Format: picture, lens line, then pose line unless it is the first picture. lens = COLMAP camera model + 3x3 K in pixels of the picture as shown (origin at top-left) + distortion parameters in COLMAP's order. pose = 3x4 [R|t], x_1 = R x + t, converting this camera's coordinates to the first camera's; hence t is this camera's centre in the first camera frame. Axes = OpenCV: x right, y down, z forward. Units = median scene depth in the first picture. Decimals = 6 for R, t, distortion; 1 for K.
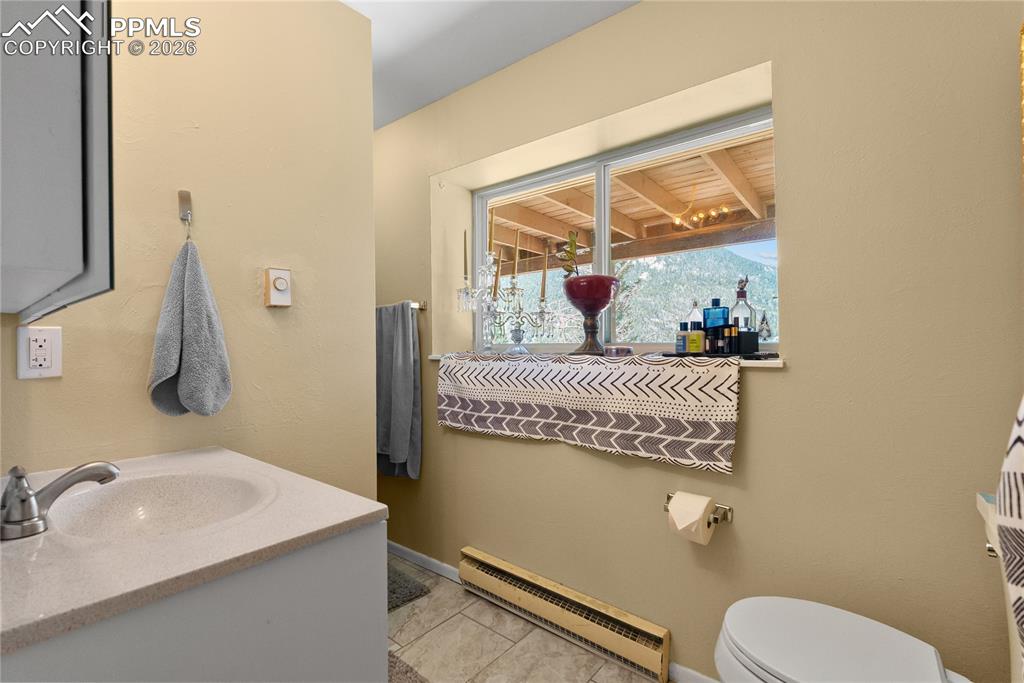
lens RADIAL K [[450.8, 0, 513.2], [0, 450.8, 343.9], [0, 0, 1]] dist [-0.002738, -0.000551]
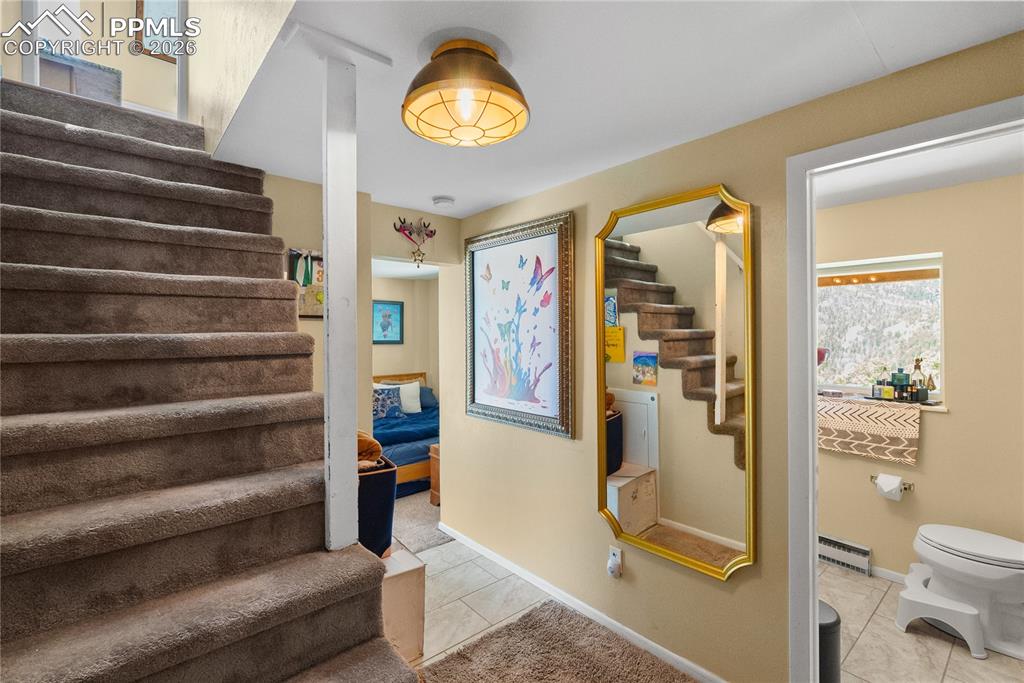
lens RADIAL K [[450.8, 0, 510.9], [0, 450.8, 335.4], [0, 0, 1]] dist [-0.002738, -0.000551]
pose [[0.984956, 0.009305, -0.172557, -0.811523], [-0.008569, 0.999951, 0.005012, -0.238778], [0.172596, -0.003458, 0.984987, -1.086050]]
